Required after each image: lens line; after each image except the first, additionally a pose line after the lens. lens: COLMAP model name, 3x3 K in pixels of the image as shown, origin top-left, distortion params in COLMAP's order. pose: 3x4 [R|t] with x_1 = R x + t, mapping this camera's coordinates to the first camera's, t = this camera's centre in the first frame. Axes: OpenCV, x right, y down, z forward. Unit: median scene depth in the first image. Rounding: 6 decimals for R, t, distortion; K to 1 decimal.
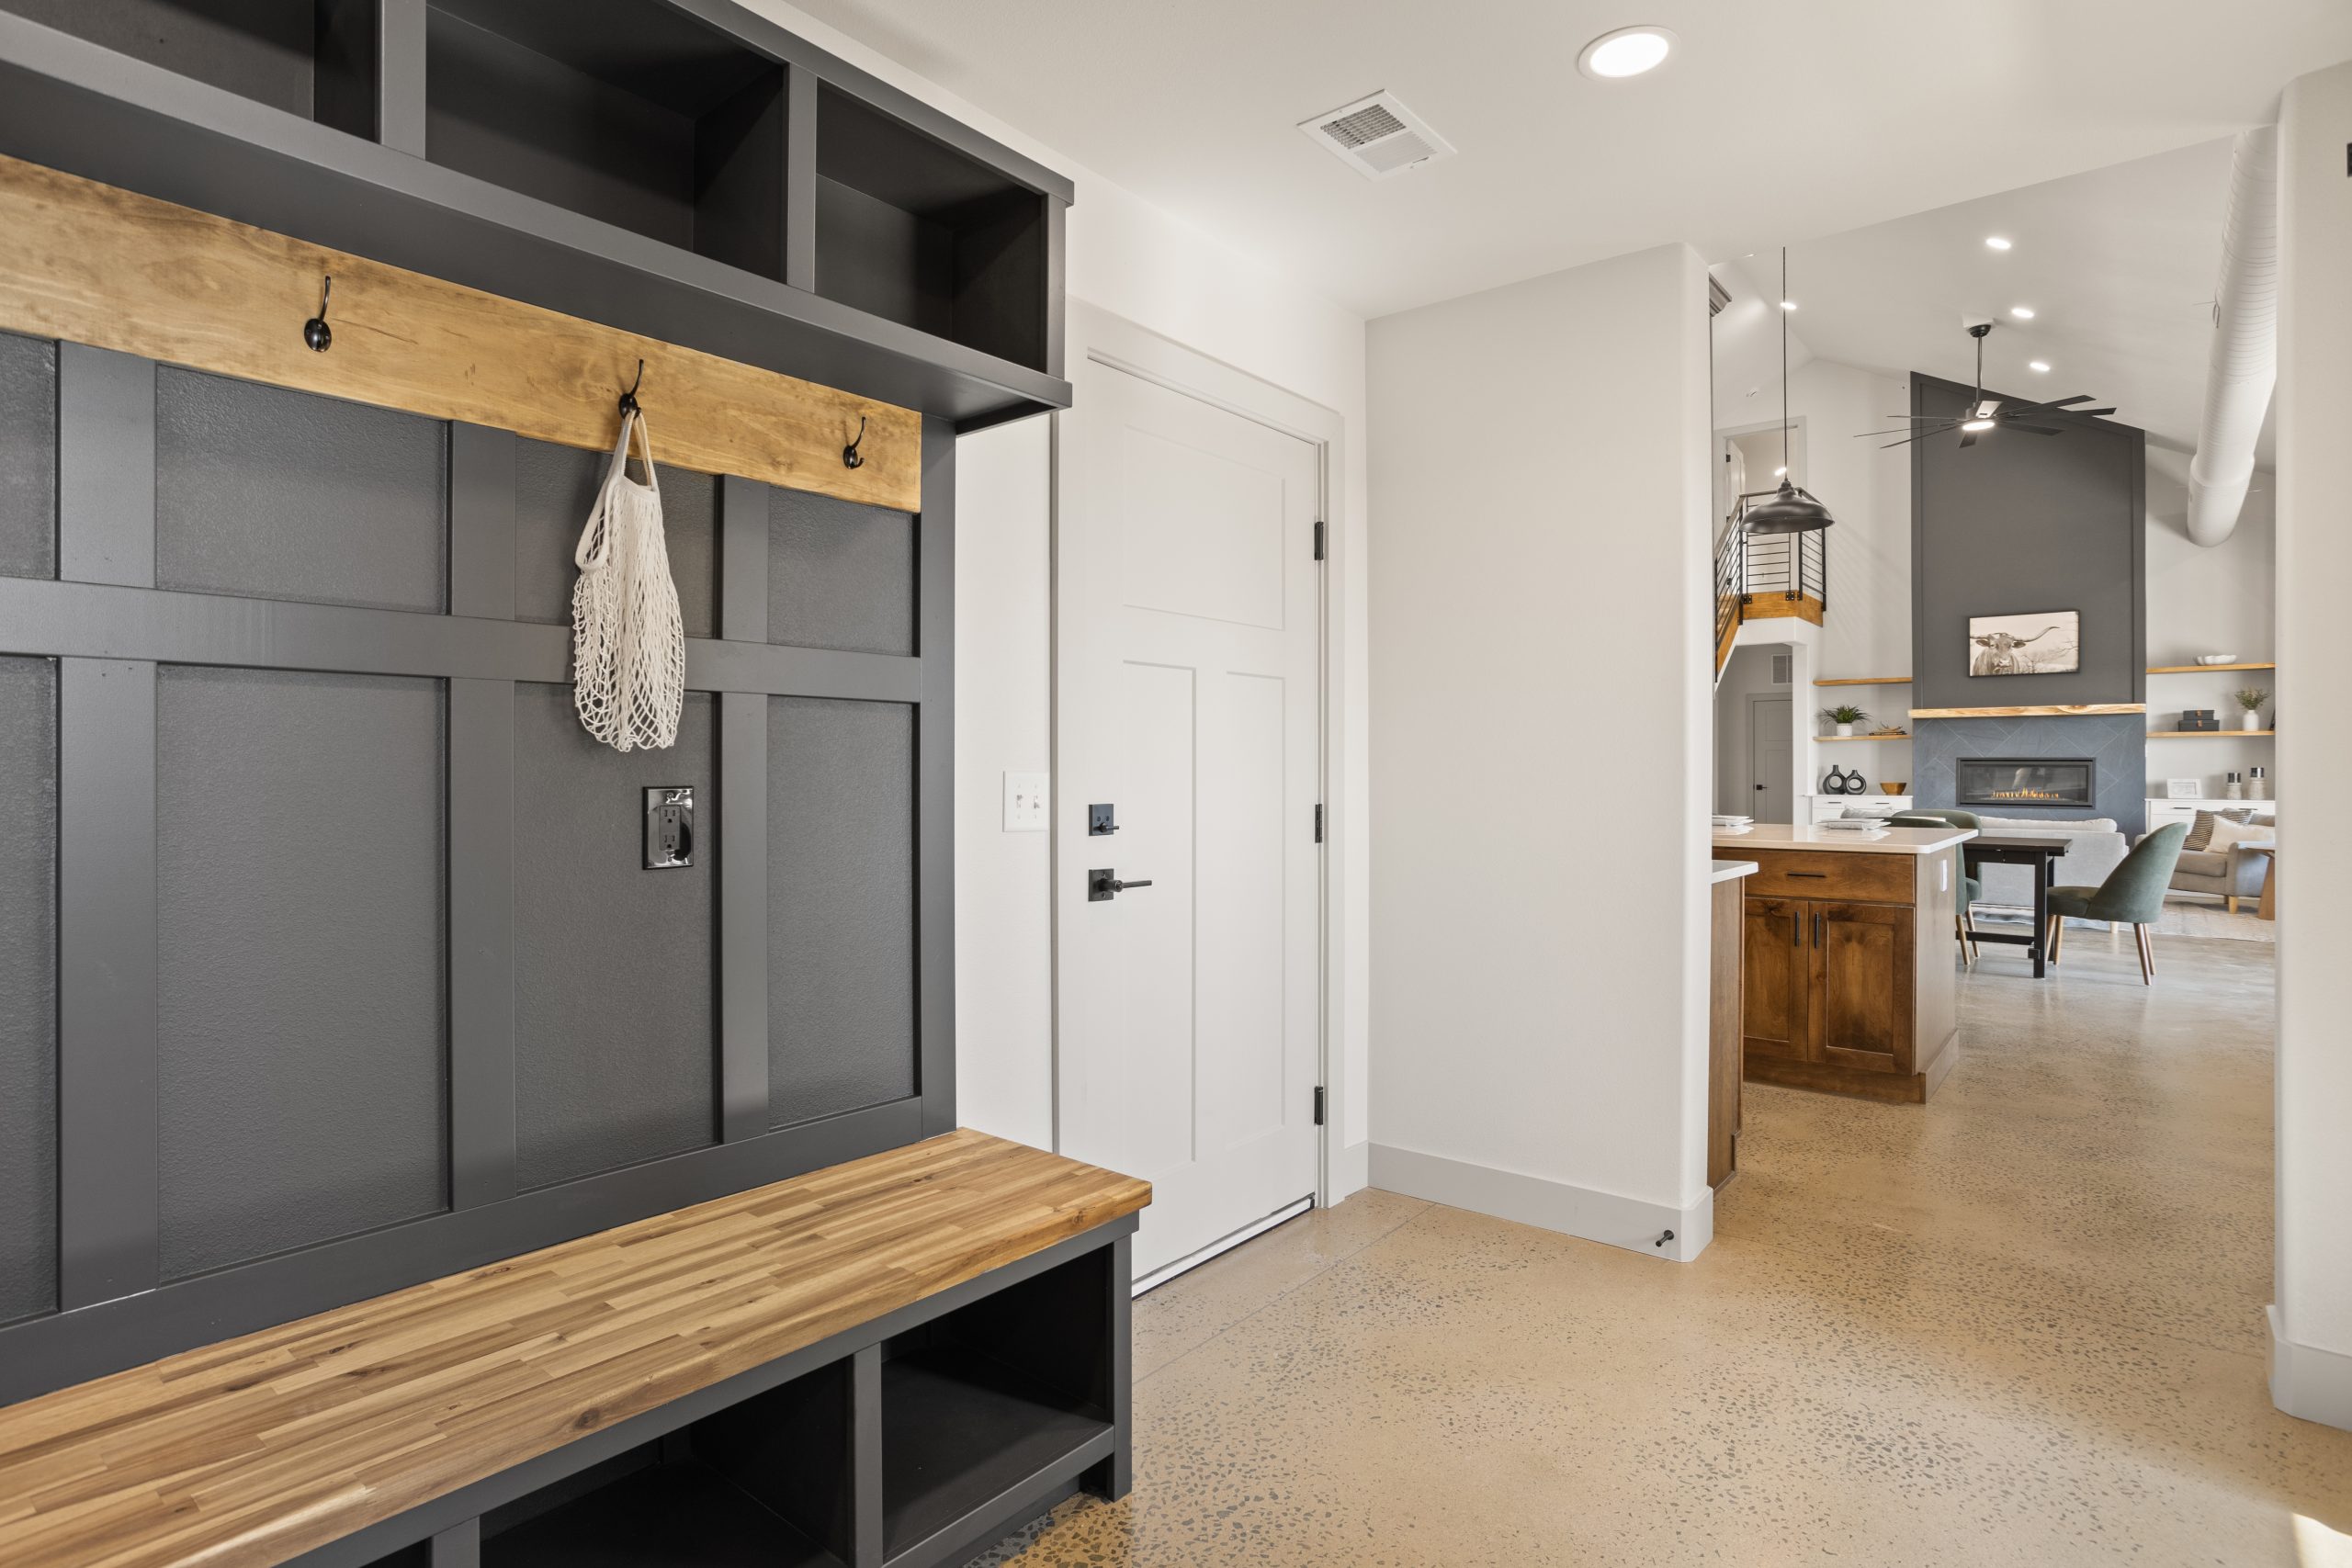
lens RADIAL K [[1211.6, 0, 1162.0], [0, 1211.6, 766.0], [0, 0, 1]] dist [-0.044306, 0.023093]
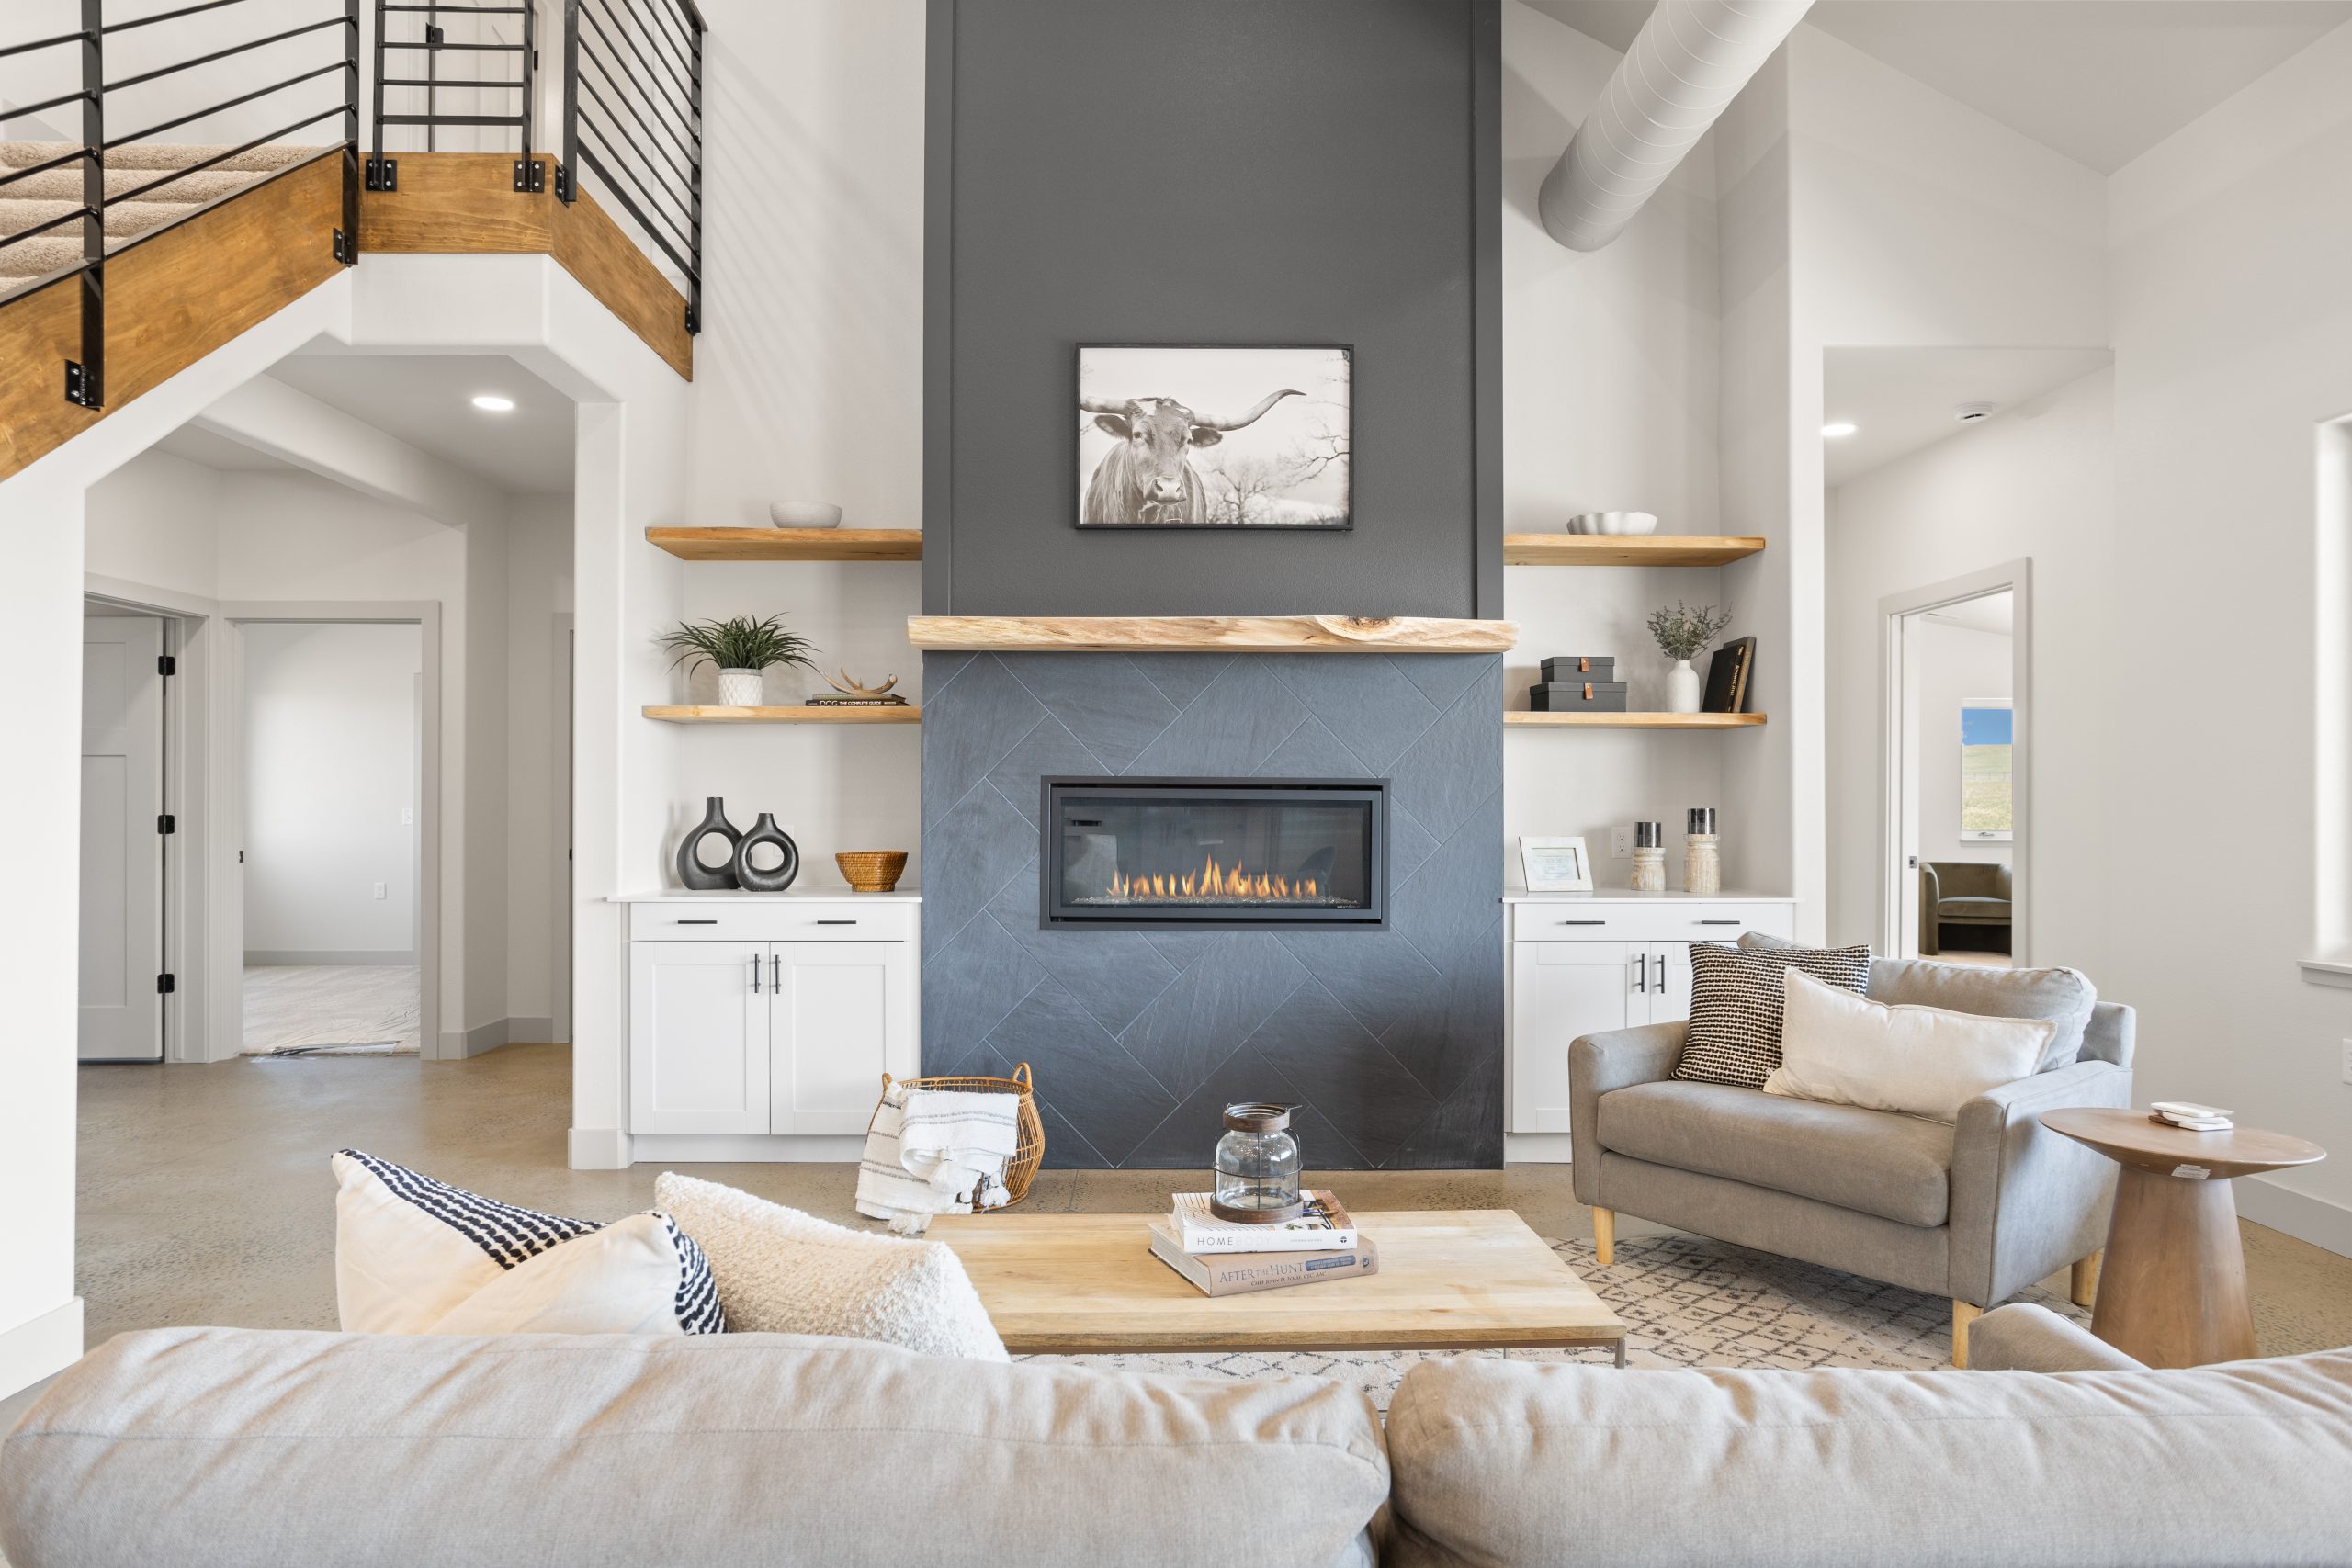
lens RADIAL K [[1387.0, 0, 1171.0], [0, 1387.0, 791.9], [0, 0, 1]] dist [-0.032264, 0.016085]
pose [[0.752811, 0.006385, 0.658205, 0.457777], [-0.003371, 0.999977, -0.005844, -0.000754], [-0.658228, 0.002180, 0.752816, 0.714139]]
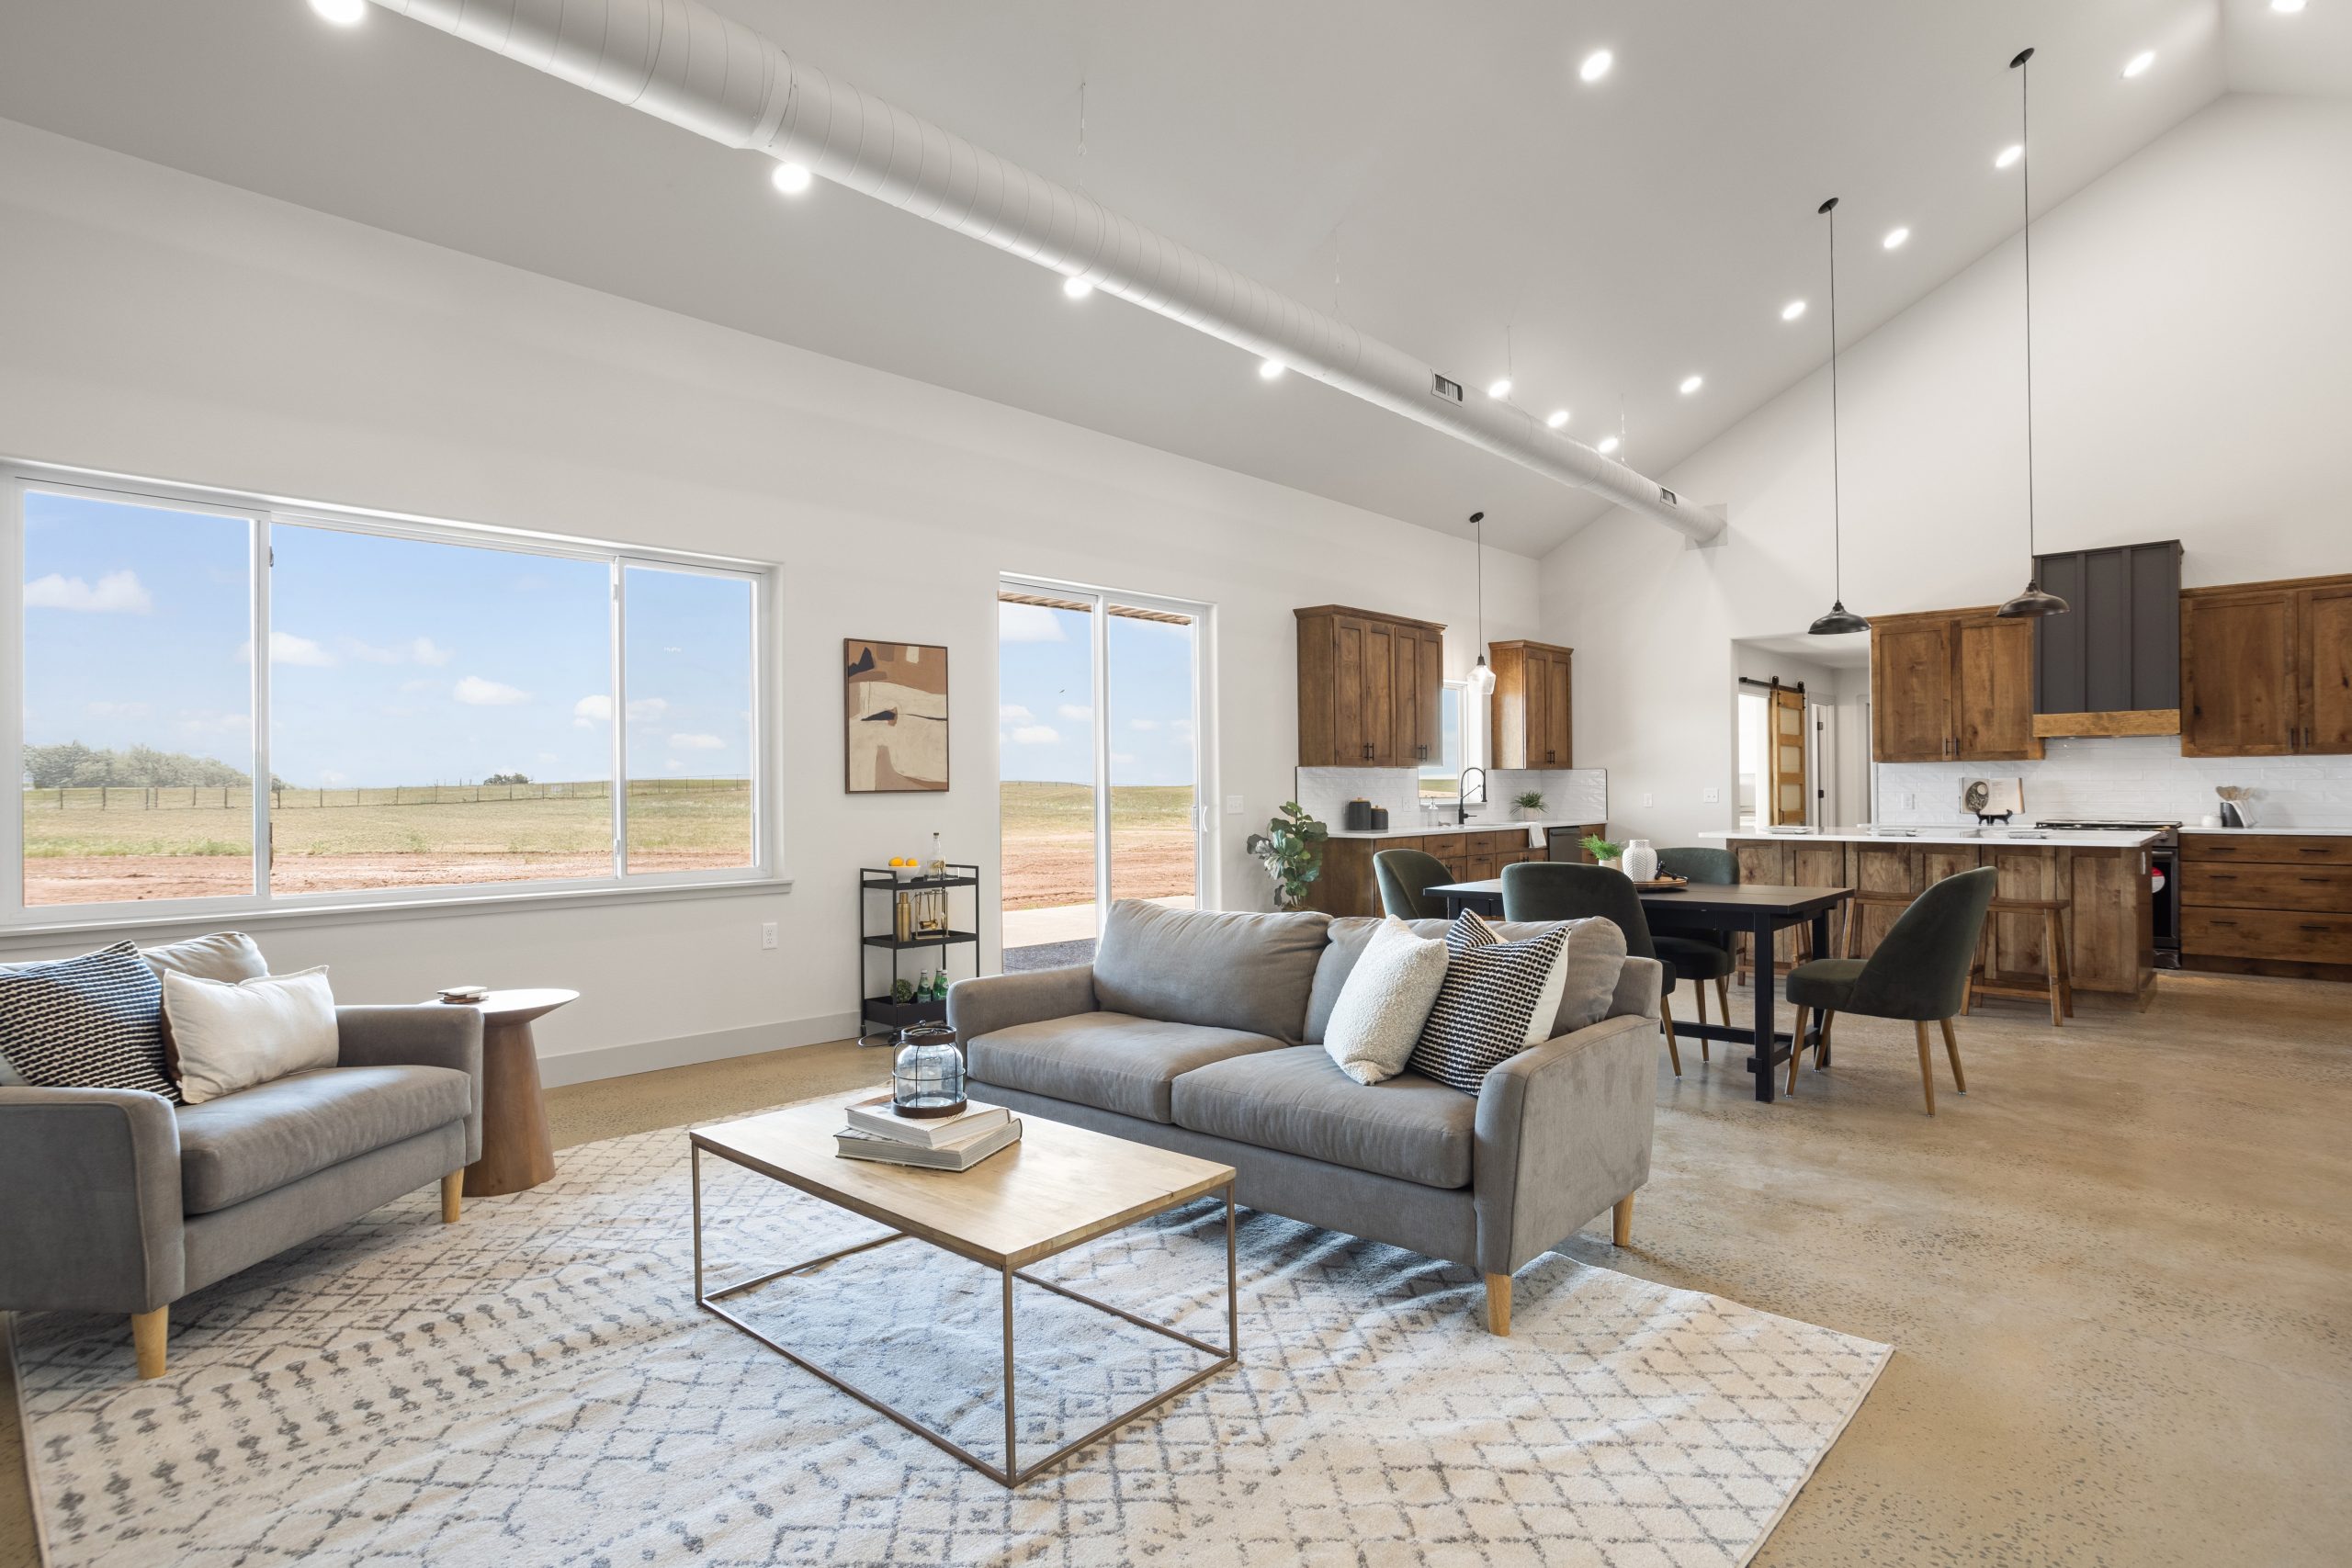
lens RADIAL K [[1211.6, 0, 1168.4], [0, 1211.6, 781.4], [0, 0, 1]] dist [-0.044306, 0.023093]
pose [[-0.998511, 0.006085, 0.054214, 0.543596], [0.005584, 0.999940, -0.009396, 0.001021], [-0.054268, -0.009080, -0.998485, 1.075223]]
